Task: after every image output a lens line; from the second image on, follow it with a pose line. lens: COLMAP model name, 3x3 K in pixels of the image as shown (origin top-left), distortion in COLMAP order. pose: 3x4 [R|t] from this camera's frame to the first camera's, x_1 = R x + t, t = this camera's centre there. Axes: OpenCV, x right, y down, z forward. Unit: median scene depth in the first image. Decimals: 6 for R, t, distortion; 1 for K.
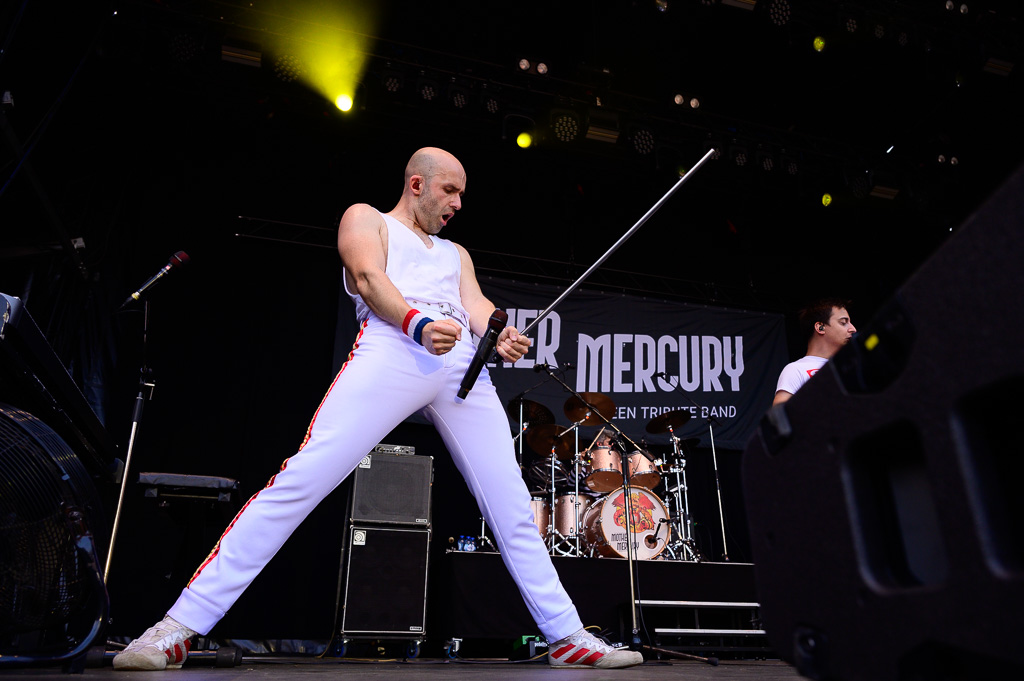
lens RADIAL K [[720.7, 0, 510.9], [0, 720.7, 349.8], [0, 0, 1]] dist [0.009116, -0.007243]
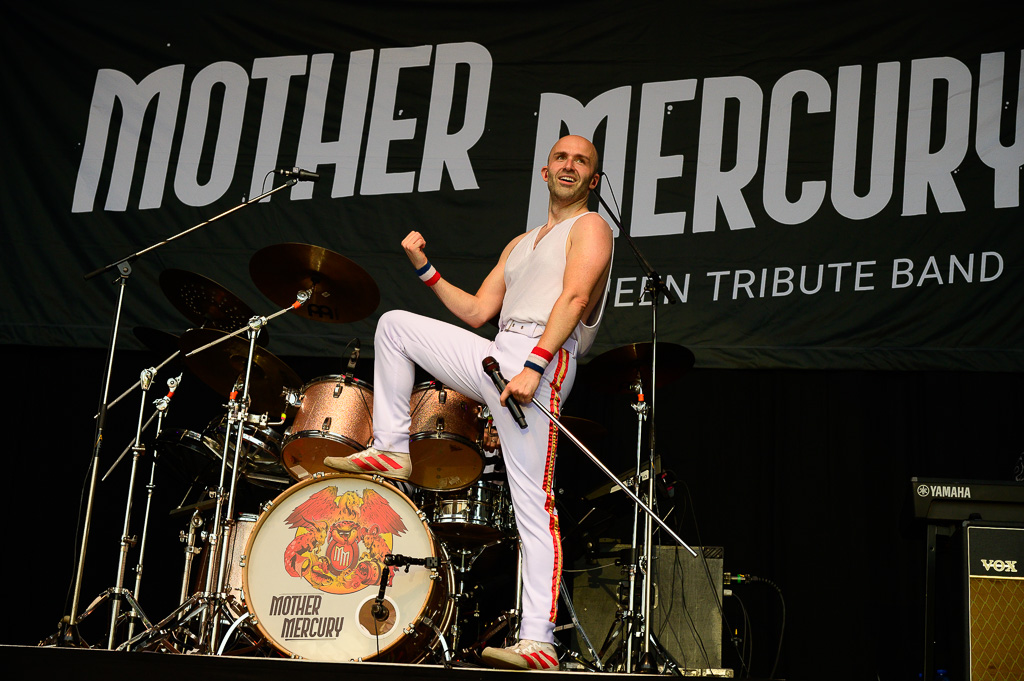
lens RADIAL K [[1755.0, 0, 515.8], [0, 1755.0, 331.3], [0, 0, 1]] dist [-0.024556, 0.000000]
pose [[0.929727, -0.065790, -0.362326, 0.413837], [0.092133, 0.994177, 0.055894, 0.050218], [0.356538, -0.085348, 0.930374, 0.127689]]
